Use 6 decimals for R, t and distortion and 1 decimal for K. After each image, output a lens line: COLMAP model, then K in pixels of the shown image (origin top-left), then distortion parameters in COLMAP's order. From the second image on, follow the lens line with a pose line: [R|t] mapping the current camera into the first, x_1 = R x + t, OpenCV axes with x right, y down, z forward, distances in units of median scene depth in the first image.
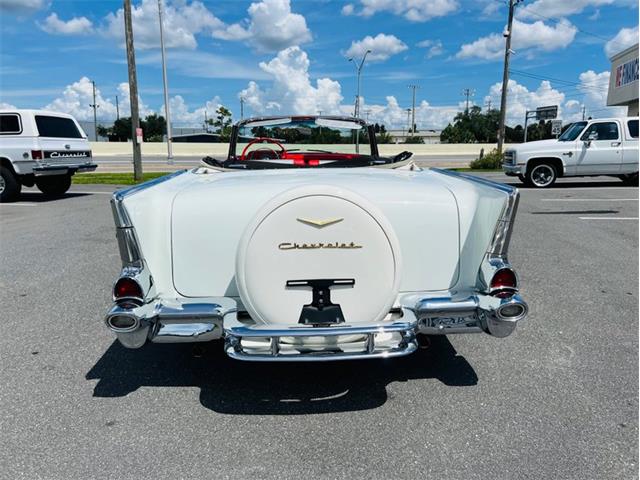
lens RADIAL K [[485.2, 0, 324.1], [0, 485.2, 240.0], [0, 0, 1]] dist [0.032976, -0.048434]
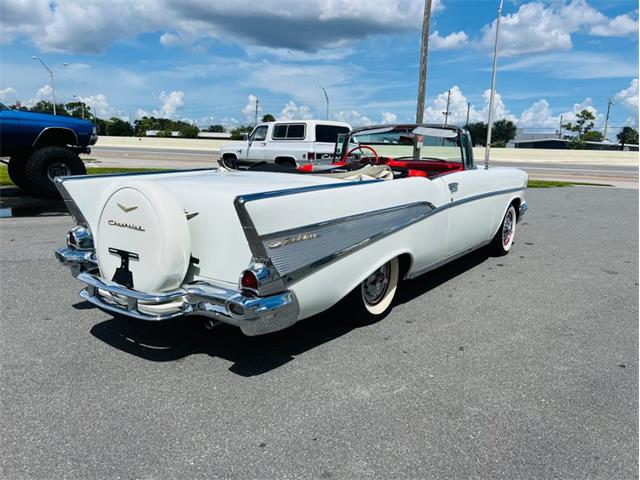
lens RADIAL K [[482.1, 0, 327.3], [0, 482.1, 237.0], [0, 0, 1]] dist [0.045864, -0.057089]
pose [[0.773470, 0.133111, -0.619698, 0.245083], [-0.142625, 0.989177, 0.034459, -0.016126], [0.617578, 0.061731, 0.784083, 0.057460]]
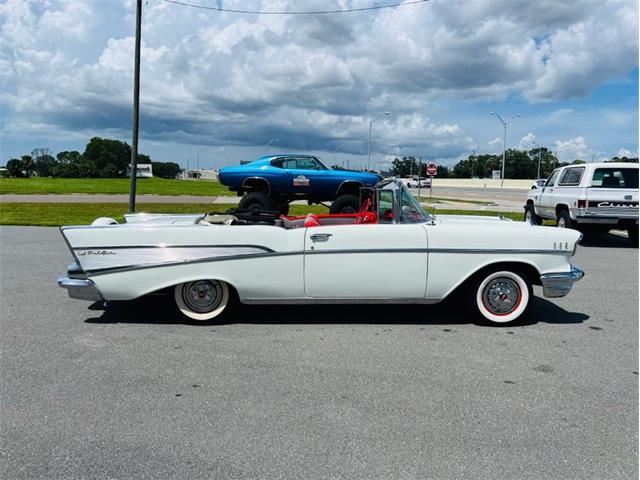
lens RADIAL K [[484.7, 0, 322.0], [0, 484.7, 241.1], [0, 0, 1]] dist [0.036650, -0.056128]
pose [[-0.045170, 0.121410, -0.991574, 0.530449], [-0.198093, 0.971788, 0.128011, -0.117250], [0.979142, 0.202206, -0.019846, 0.464276]]
